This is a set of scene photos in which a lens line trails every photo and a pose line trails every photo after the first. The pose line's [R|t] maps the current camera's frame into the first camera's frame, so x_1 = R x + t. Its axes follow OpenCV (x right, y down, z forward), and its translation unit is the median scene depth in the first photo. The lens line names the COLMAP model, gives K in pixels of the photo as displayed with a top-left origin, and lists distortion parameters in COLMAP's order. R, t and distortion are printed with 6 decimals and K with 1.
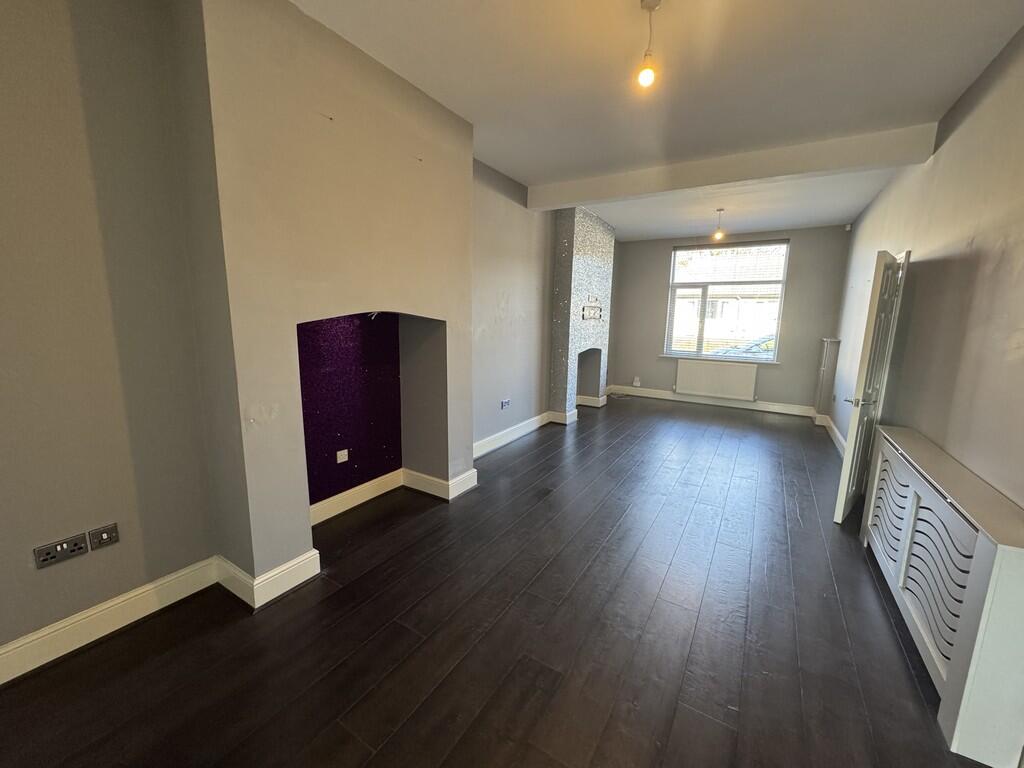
lens RADIAL K [[410.0, 0, 517.3], [0, 410.0, 387.5], [0, 0, 1]] dist [-0.000624, 0.000109]
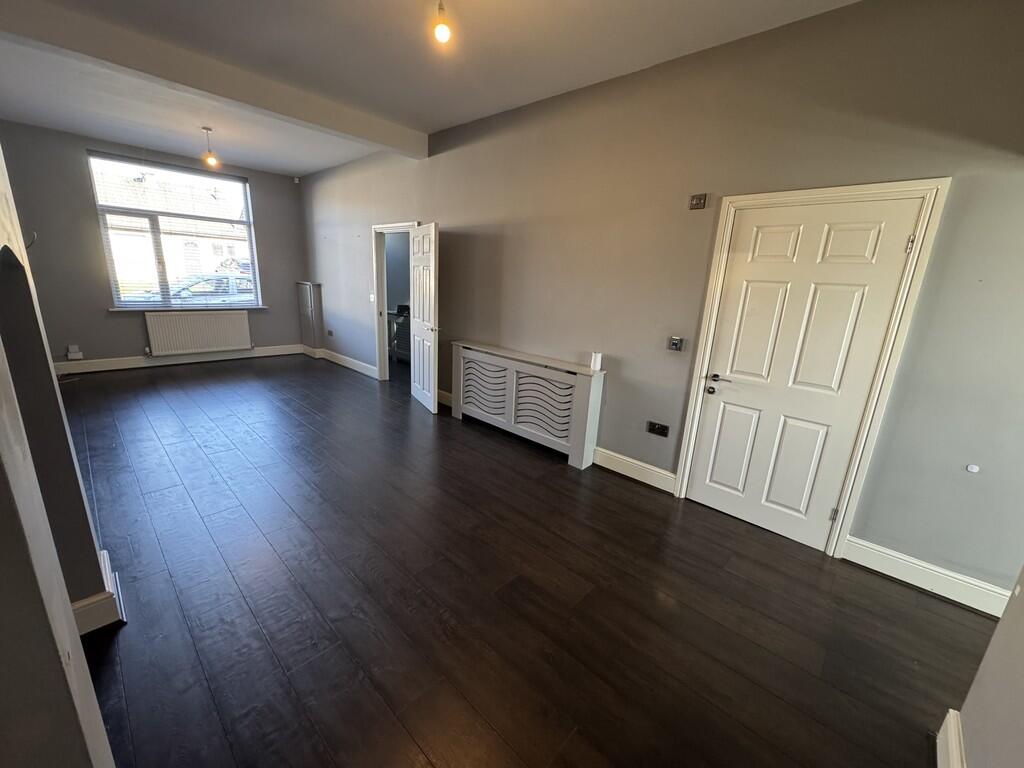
lens RADIAL K [[408.3, 0, 509.4], [0, 408.3, 384.0], [0, 0, 1]] dist [0.000655, 0.000304]
pose [[0.211089, -0.255755, 0.943414, -0.230340], [0.125341, 0.964277, 0.233366, -0.035483], [-0.969397, 0.068988, 0.235605, 0.181500]]
